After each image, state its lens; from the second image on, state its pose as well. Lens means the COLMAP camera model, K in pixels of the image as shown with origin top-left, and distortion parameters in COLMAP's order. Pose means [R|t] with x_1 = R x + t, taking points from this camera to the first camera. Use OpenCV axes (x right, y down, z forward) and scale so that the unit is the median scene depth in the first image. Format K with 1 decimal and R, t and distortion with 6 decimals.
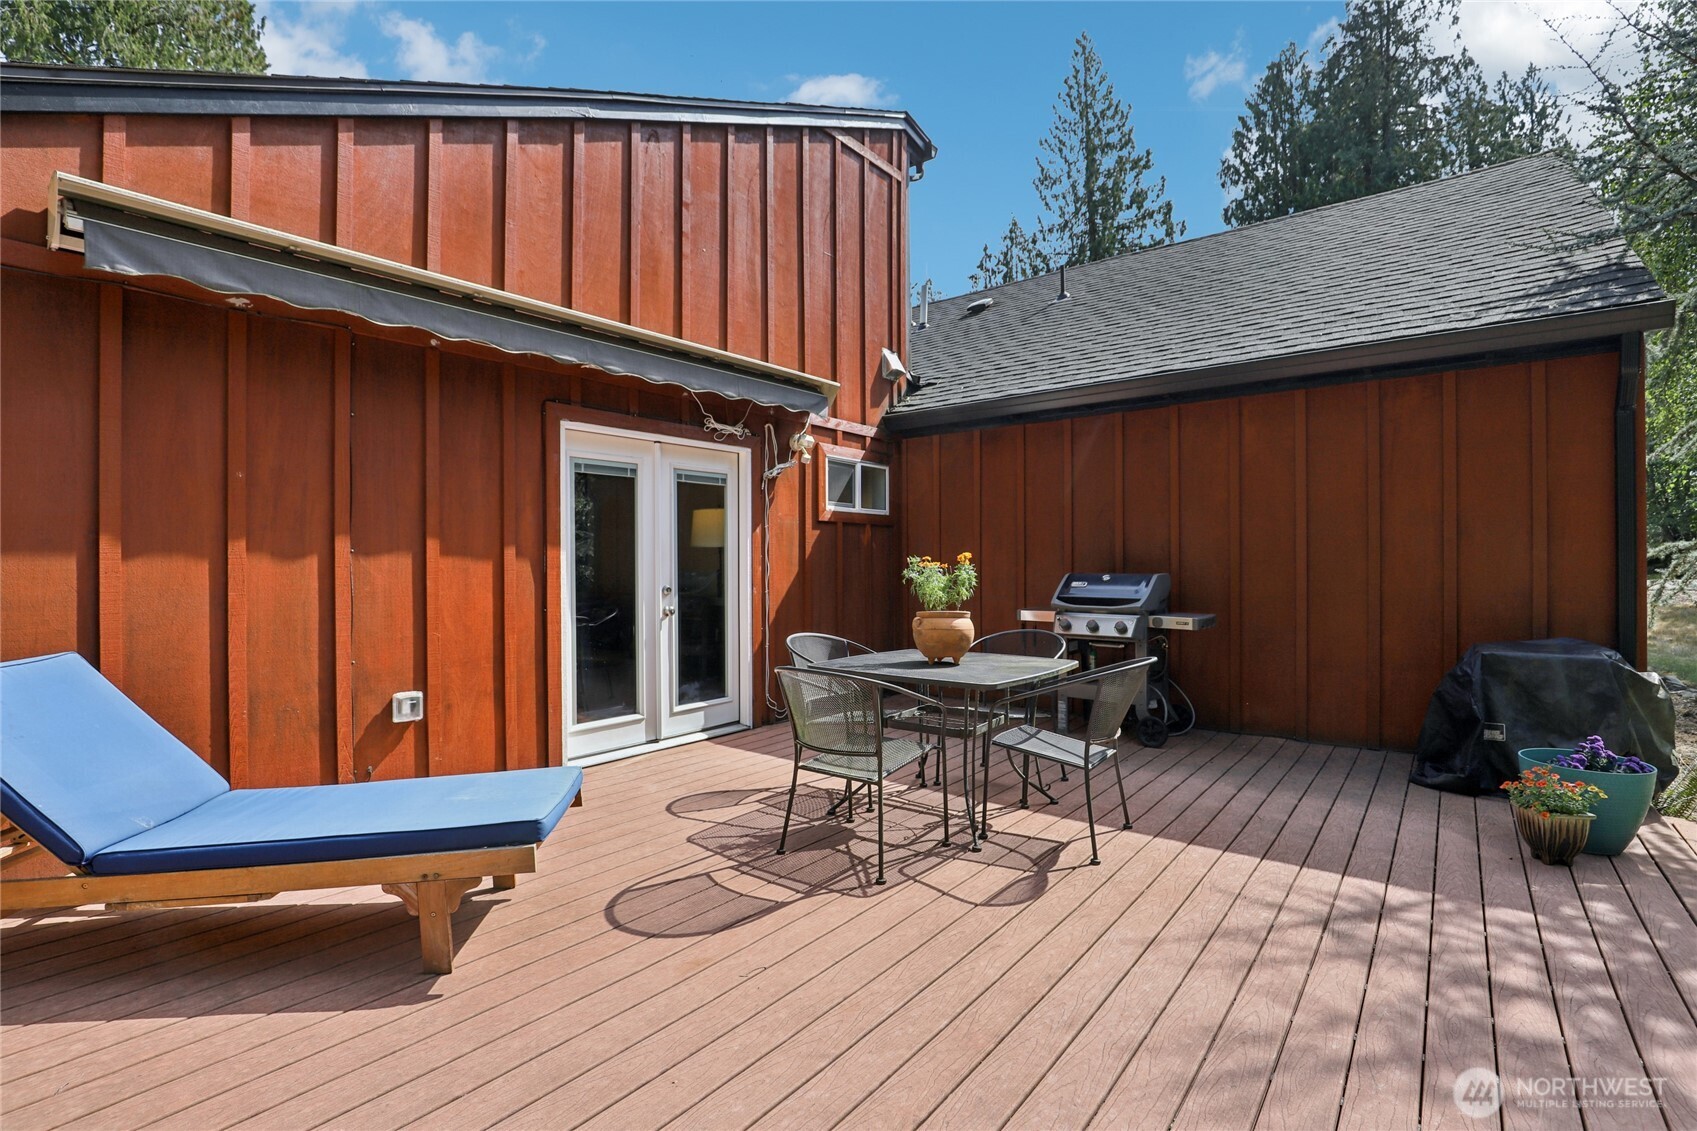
lens RADIAL K [[780.8, 0, 839.3], [0, 780.8, 558.6], [0, 0, 1]] dist [-0.040135, 0.008770]
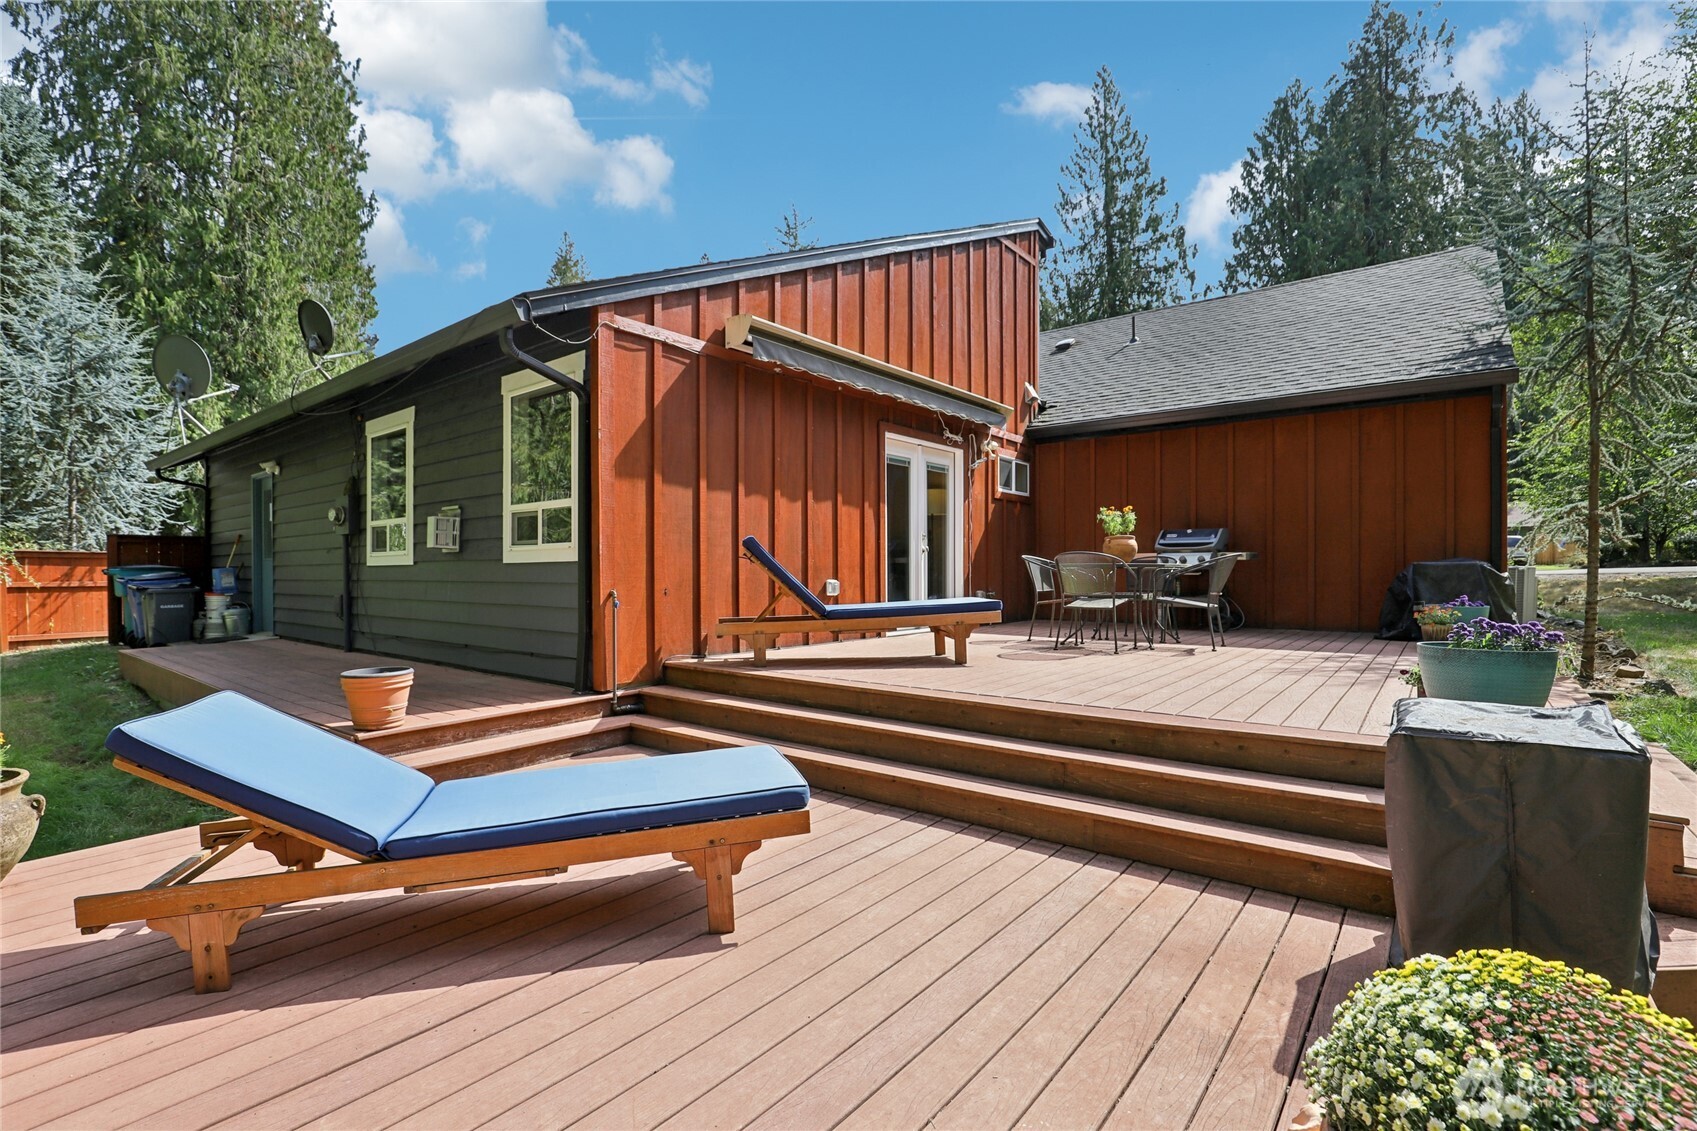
lens RADIAL K [[776.2, 0, 847.6], [0, 776.2, 573.7], [0, 0, 1]] dist [-0.033510, 0.007525]
pose [[0.999975, 0.000007, 0.007111, -0.316782], [-0.000075, 0.999955, 0.009507, 0.082836], [-0.007111, -0.009507, 0.999930, -0.498805]]
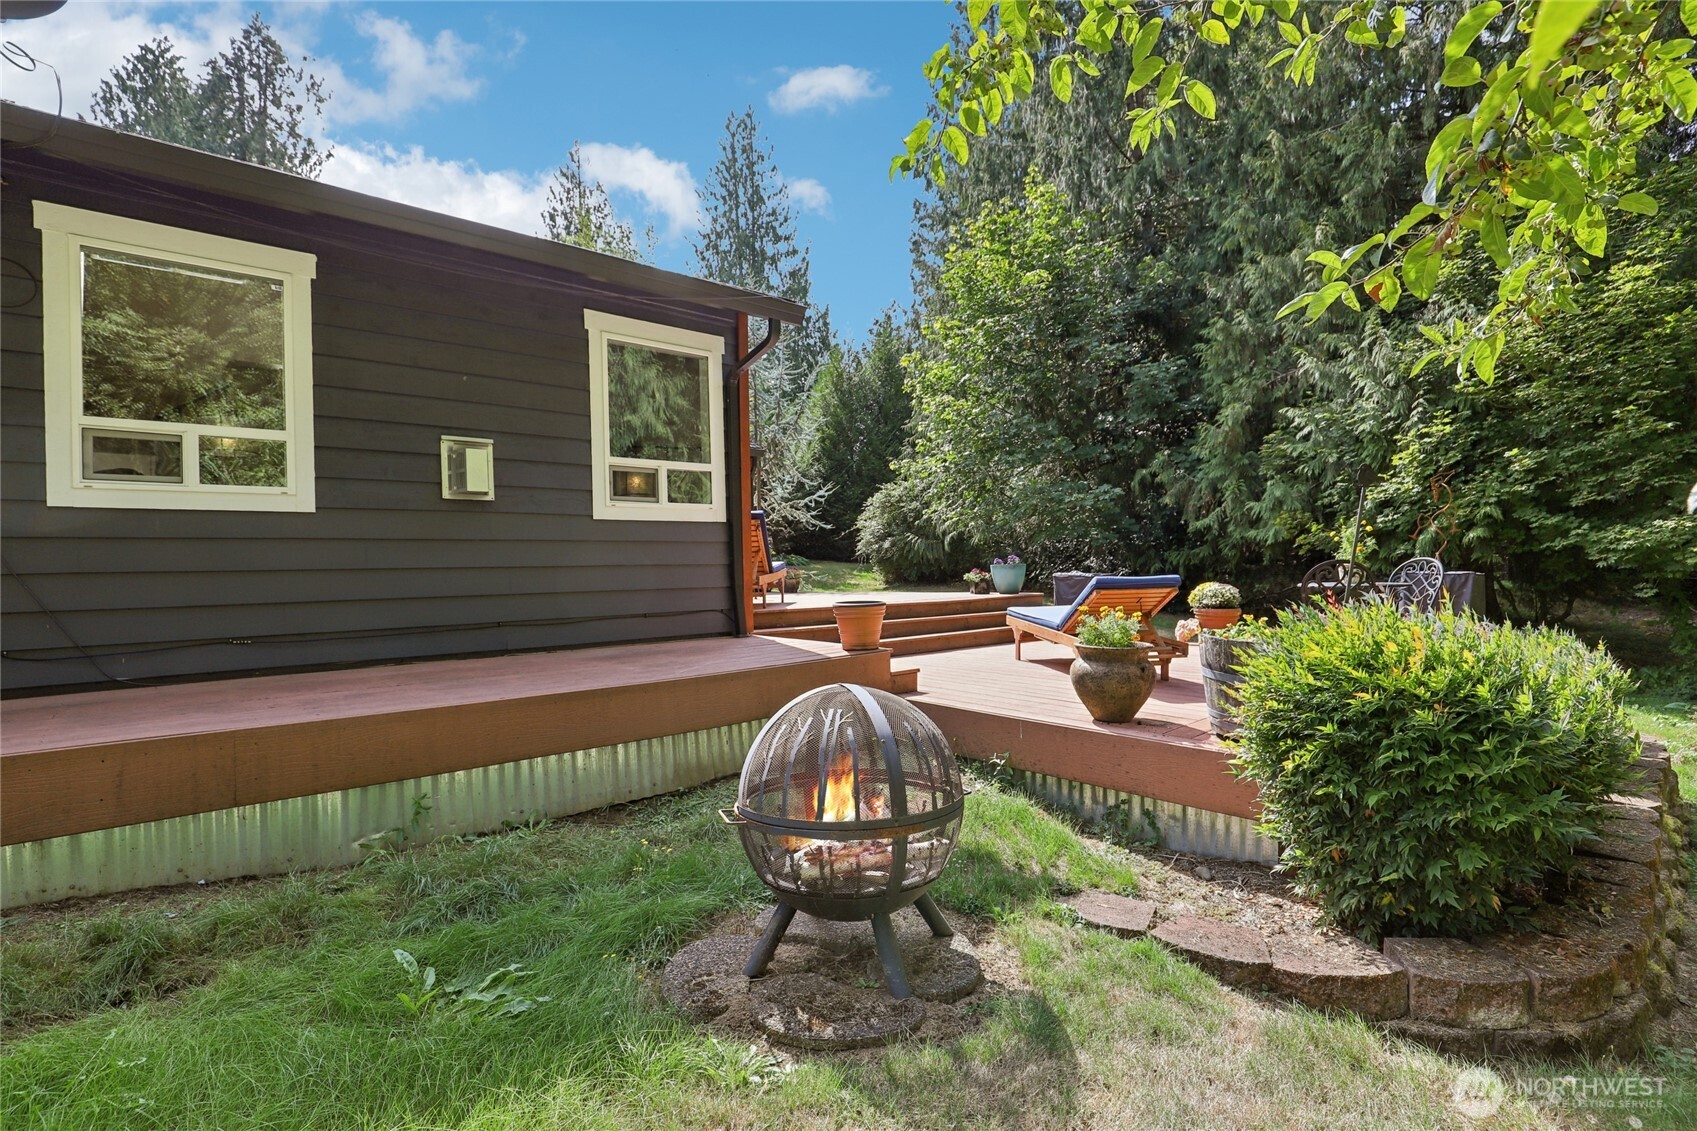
lens RADIAL K [[780.8, 0, 839.3], [0, 780.8, 558.6], [0, 0, 1]] dist [-0.040135, 0.008770]
pose [[0.173119, 0.009888, 0.984851, -1.475697], [0.018721, 0.999736, -0.013328, 0.136208], [-0.984723, 0.020744, 0.172888, 0.024554]]
